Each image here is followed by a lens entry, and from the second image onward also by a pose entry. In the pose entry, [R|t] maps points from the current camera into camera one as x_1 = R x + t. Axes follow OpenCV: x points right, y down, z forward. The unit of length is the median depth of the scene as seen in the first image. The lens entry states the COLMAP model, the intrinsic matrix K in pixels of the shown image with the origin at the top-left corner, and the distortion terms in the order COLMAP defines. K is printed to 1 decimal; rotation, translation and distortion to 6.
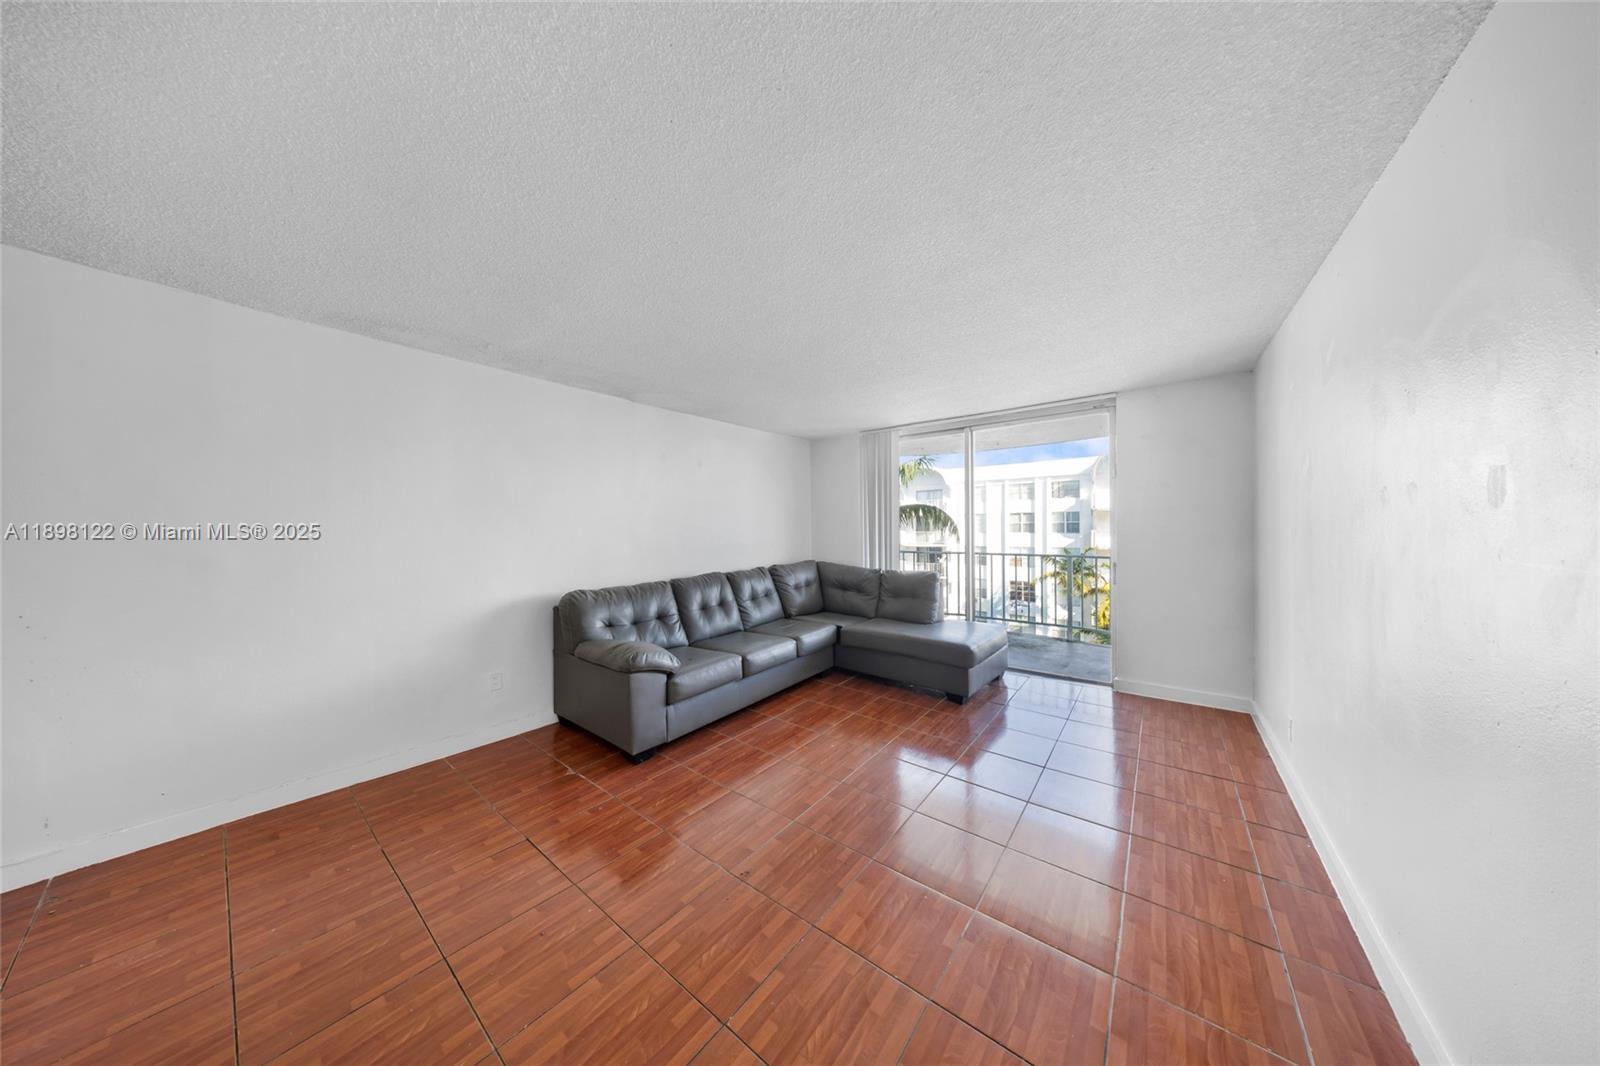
lens RADIAL K [[469.0, 0, 780.5], [0, 469.0, 527.8], [0, 0, 1]] dist [-0.000815, -0.000487]
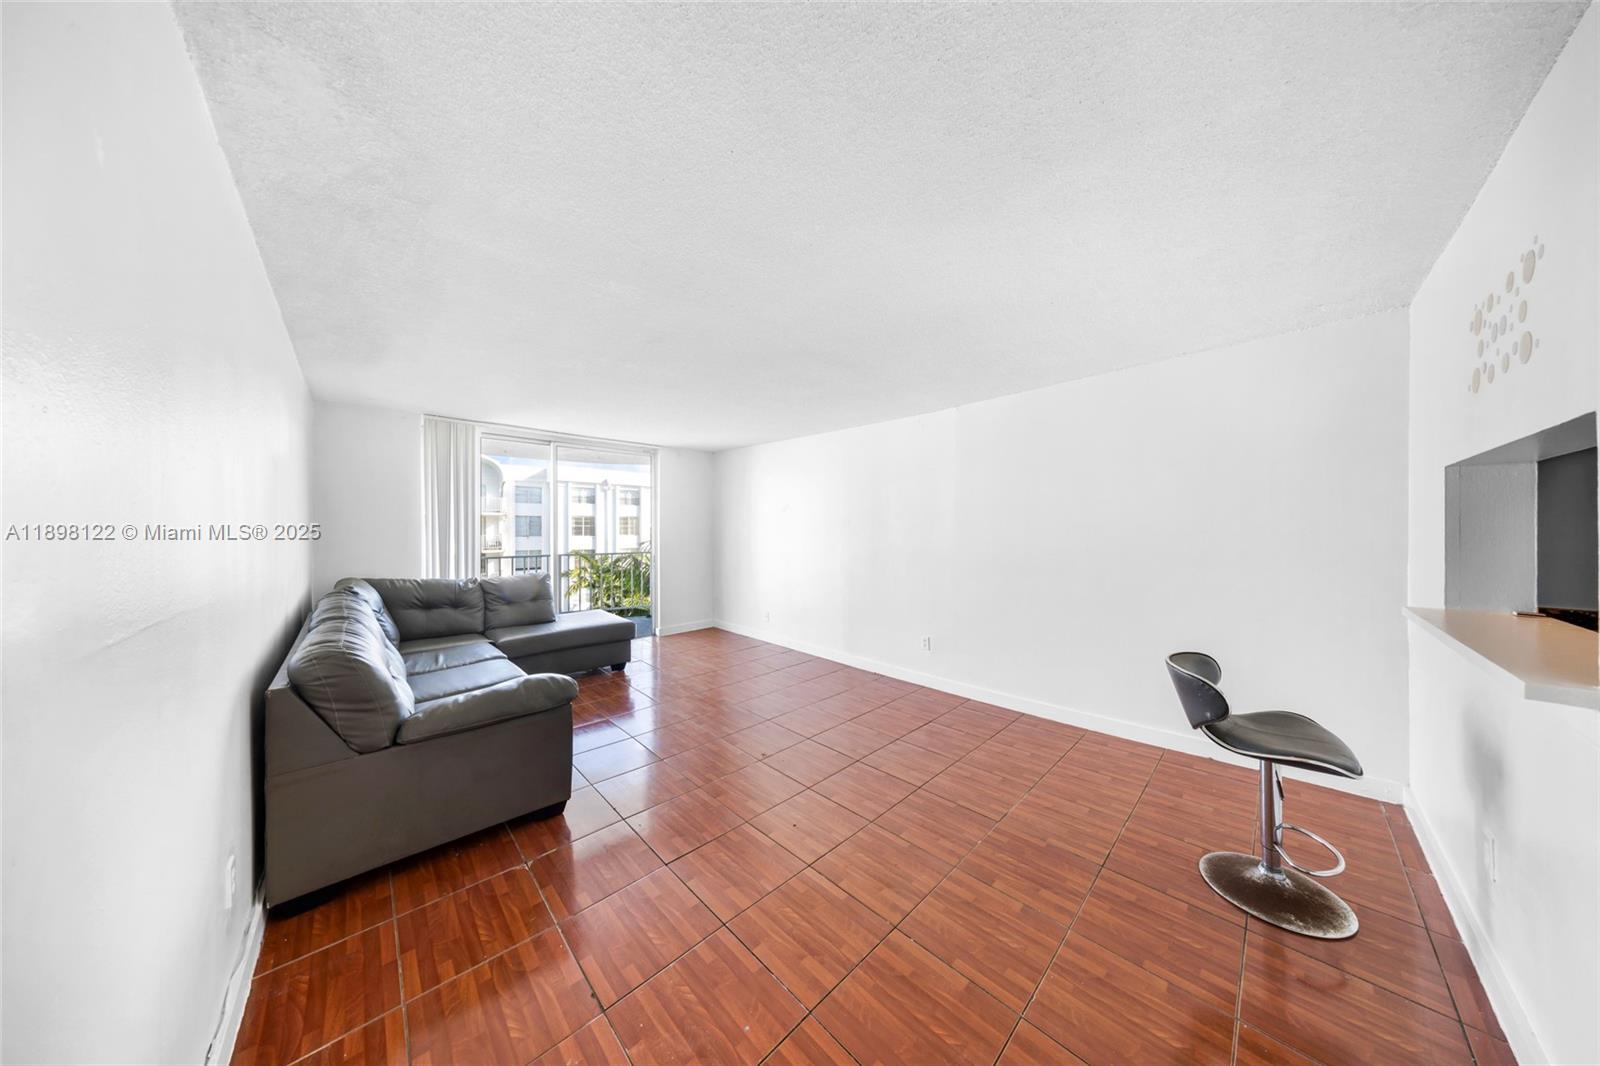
lens RADIAL K [[469.0, 0, 809.9], [0, 469.0, 521.5], [0, 0, 1]] dist [-0.000815, -0.000487]
pose [[0.126830, 0.018951, 0.991743, -0.766299], [0.002872, 0.999806, -0.019472, 0.000525], [-0.991920, 0.005318, 0.126751, 0.317051]]
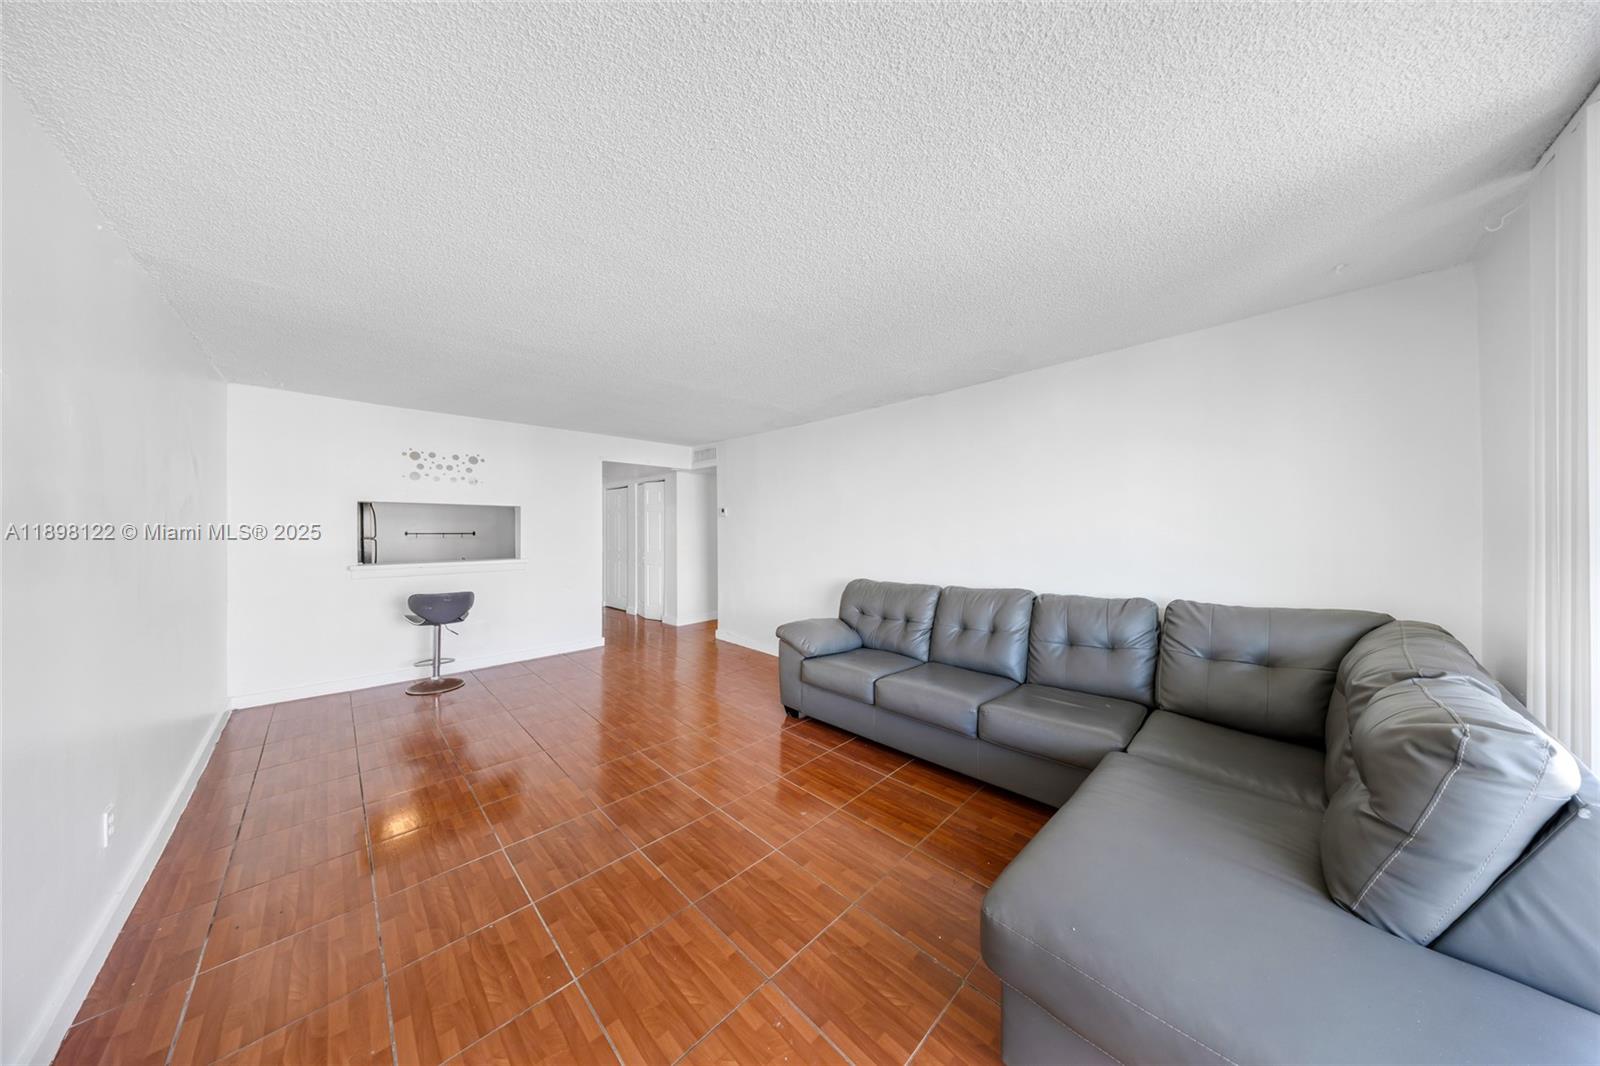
lens RADIAL K [[469.0, 0, 795.3], [0, 469.0, 532.5], [0, 0, 1]] dist [-0.000815, -0.000487]
pose [[-0.116443, 0.007700, -0.993168, 0.668742], [0.003698, 0.999966, 0.007319, 0.004060], [0.993191, -0.002821, -0.116467, 0.834162]]
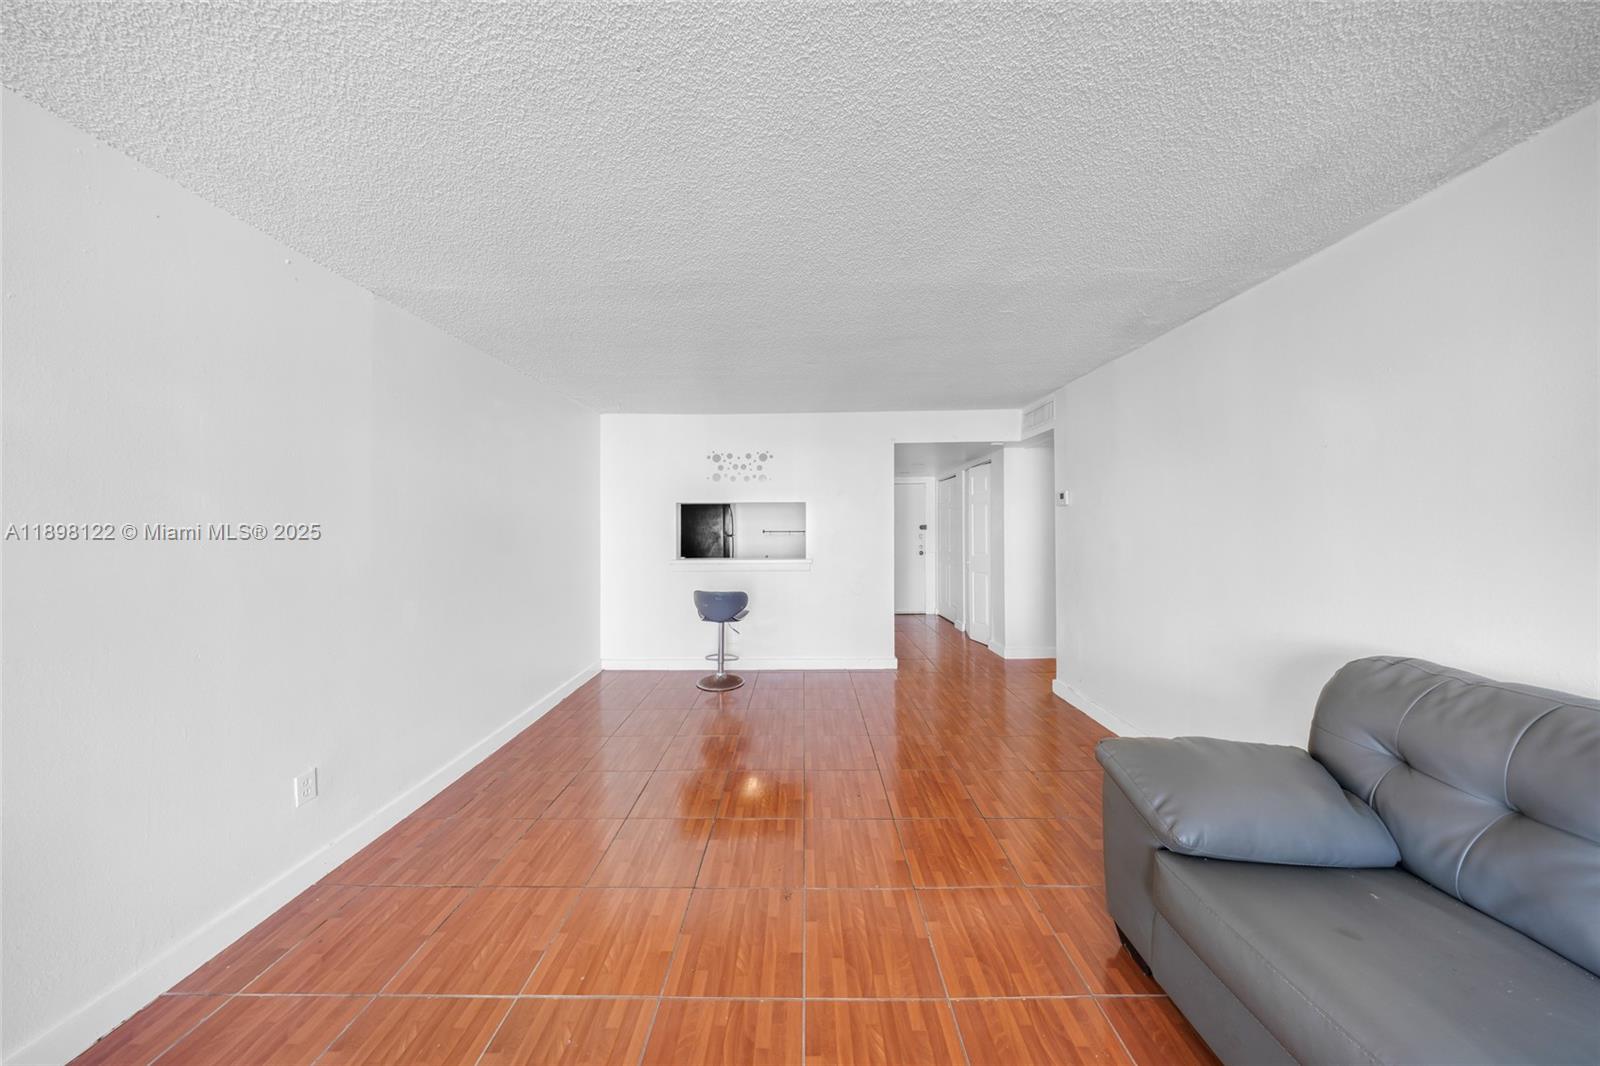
lens RADIAL K [[469.0, 0, 792.1], [0, 469.0, 517.9], [0, 0, 1]] dist [-0.000815, -0.000487]
pose [[-0.798080, -0.005875, -0.602523, 0.246343], [0.009945, 0.999688, -0.022920, 0.006512], [0.602470, -0.024285, -0.797772, 0.865623]]
